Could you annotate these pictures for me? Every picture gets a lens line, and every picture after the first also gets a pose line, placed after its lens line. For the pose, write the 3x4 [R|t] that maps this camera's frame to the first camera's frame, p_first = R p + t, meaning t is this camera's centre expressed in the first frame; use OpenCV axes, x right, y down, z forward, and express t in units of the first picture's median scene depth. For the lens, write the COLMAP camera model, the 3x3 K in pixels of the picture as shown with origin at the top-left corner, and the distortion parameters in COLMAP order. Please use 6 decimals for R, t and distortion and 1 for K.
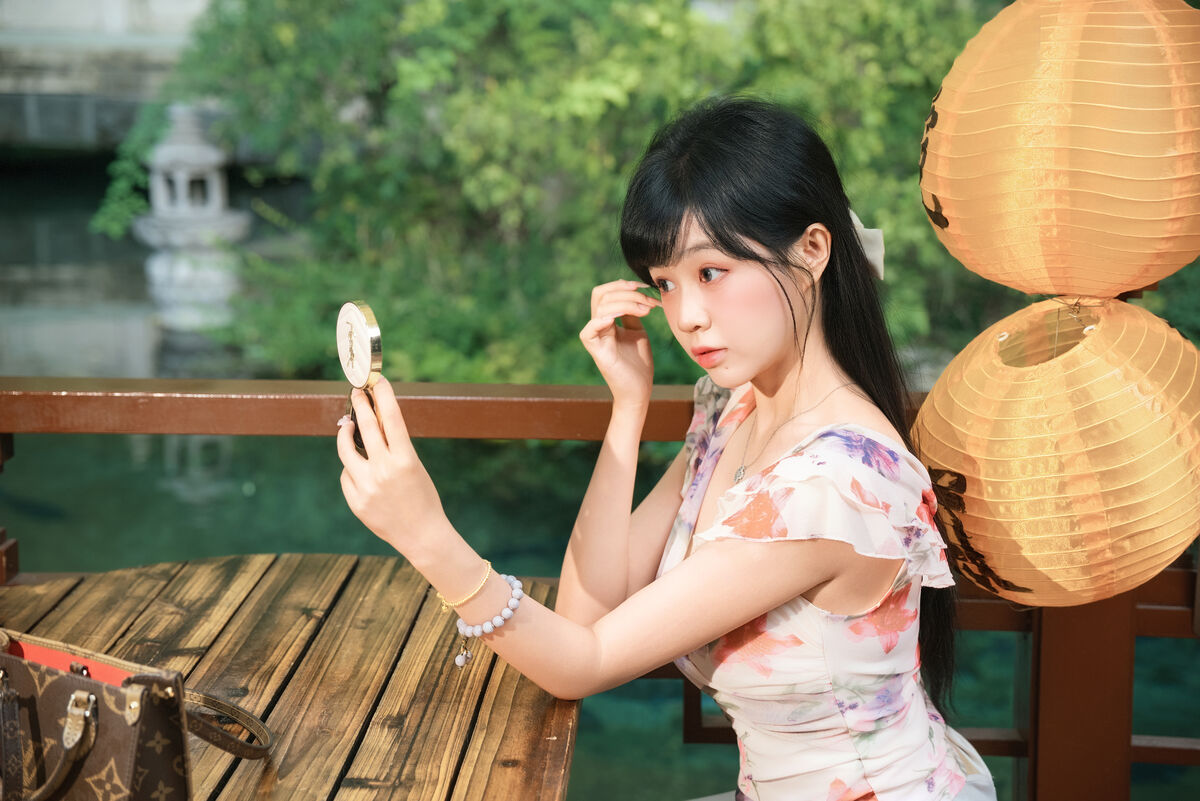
lens RADIAL K [[2203.0, 0, 596.2], [0, 2203.0, 399.9], [0, 0, 1]] dist [0.492487, 0.000000]
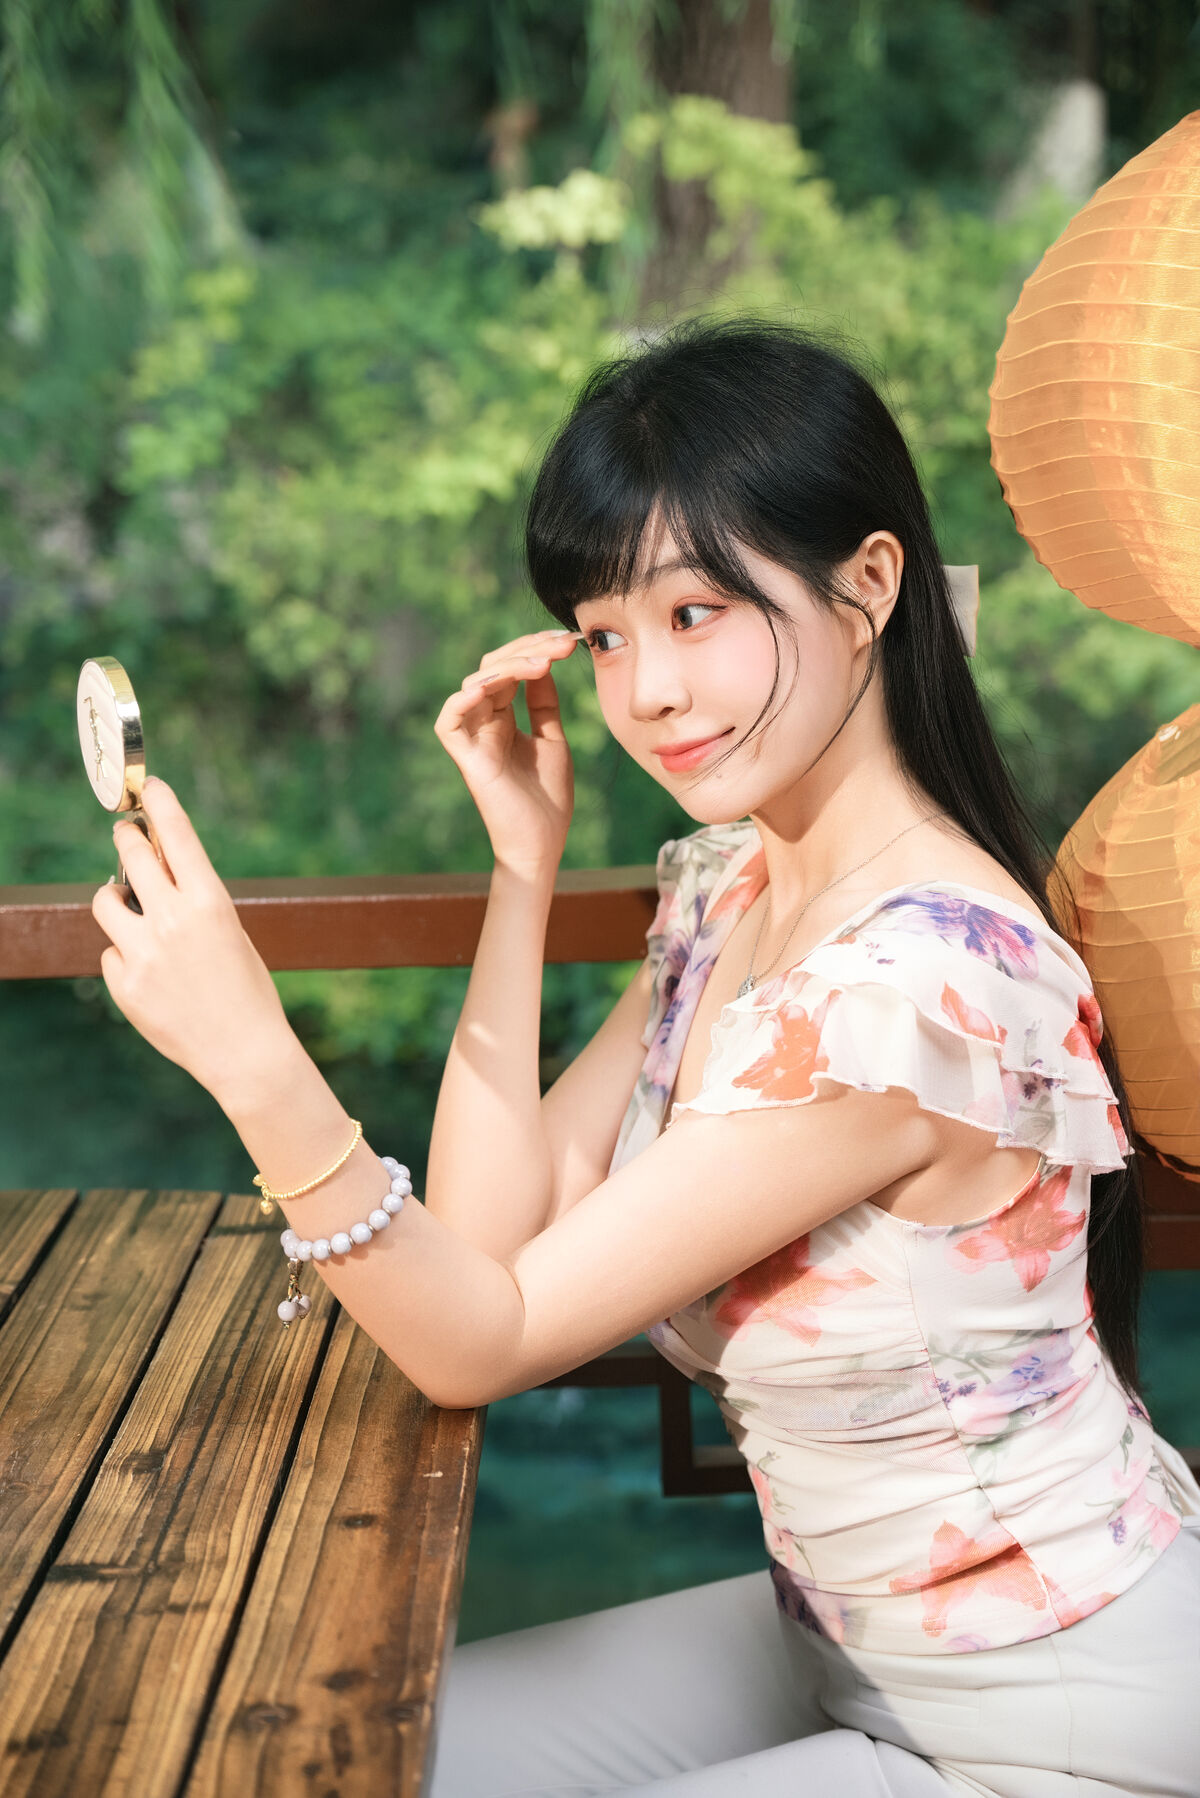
lens RADIAL K [[3507.8, 0, 612.5], [0, 3507.8, 905.2], [0, 0, 1]] dist [0.540380, 0.000000]
pose [[0.998369, -0.041964, 0.038700, -0.003515], [0.043072, 0.998672, -0.028253, 0.033735], [-0.037463, 0.029874, 0.998851, 0.100239]]
